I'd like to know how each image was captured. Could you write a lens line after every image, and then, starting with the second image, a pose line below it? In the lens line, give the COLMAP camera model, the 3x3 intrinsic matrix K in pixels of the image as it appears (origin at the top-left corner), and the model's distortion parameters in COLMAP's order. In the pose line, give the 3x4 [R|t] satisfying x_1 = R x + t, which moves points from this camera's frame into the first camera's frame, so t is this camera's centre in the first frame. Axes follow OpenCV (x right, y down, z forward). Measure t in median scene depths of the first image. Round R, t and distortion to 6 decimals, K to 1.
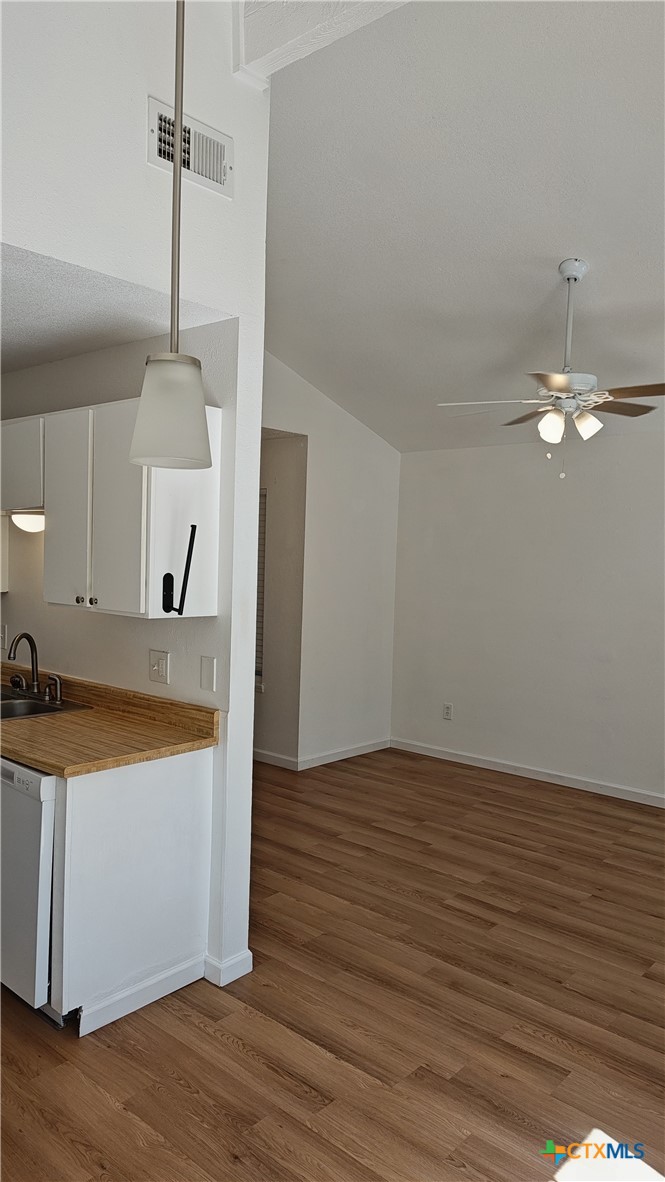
lens RADIAL K [[796.3, 0, 325.3], [0, 796.3, 594.8], [0, 0, 1]] dist [0.039545, -0.056774]
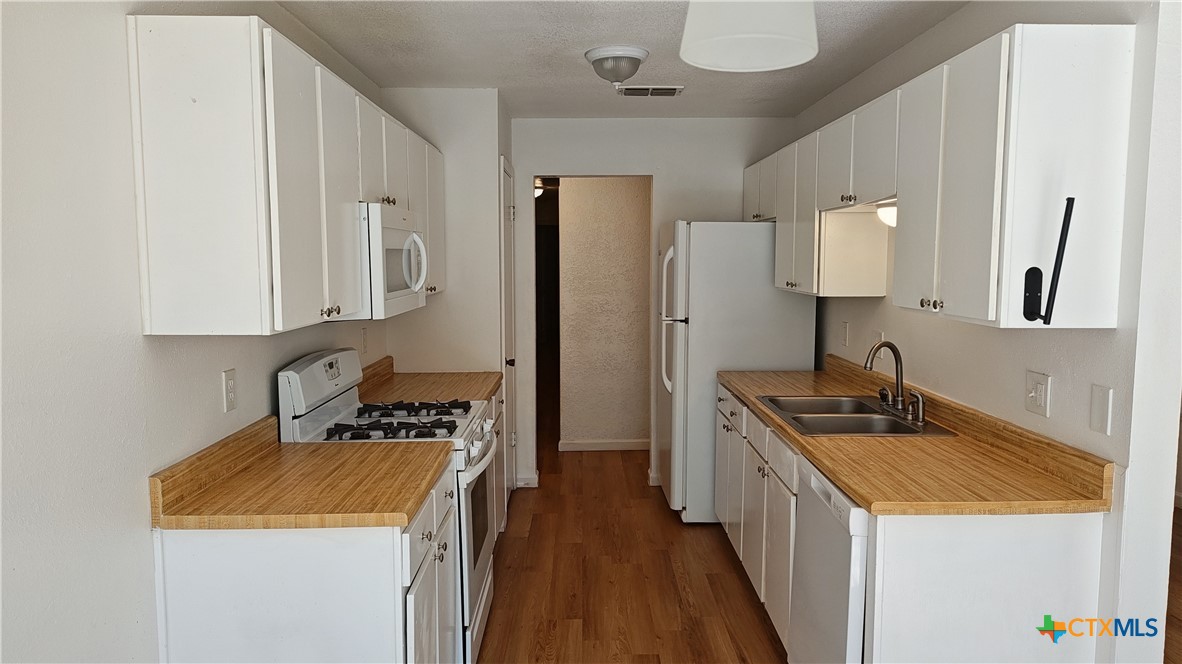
lens RADIAL K [[796.3, 0, 598.0], [0, 796.3, 334.9], [0, 0, 1]] dist [0.039545, -0.056774]
pose [[0.675160, 0.040054, -0.736584, 0.074475], [-0.013595, 0.999031, 0.041864, 0.009209], [0.737546, -0.018251, 0.675050, 0.193649]]
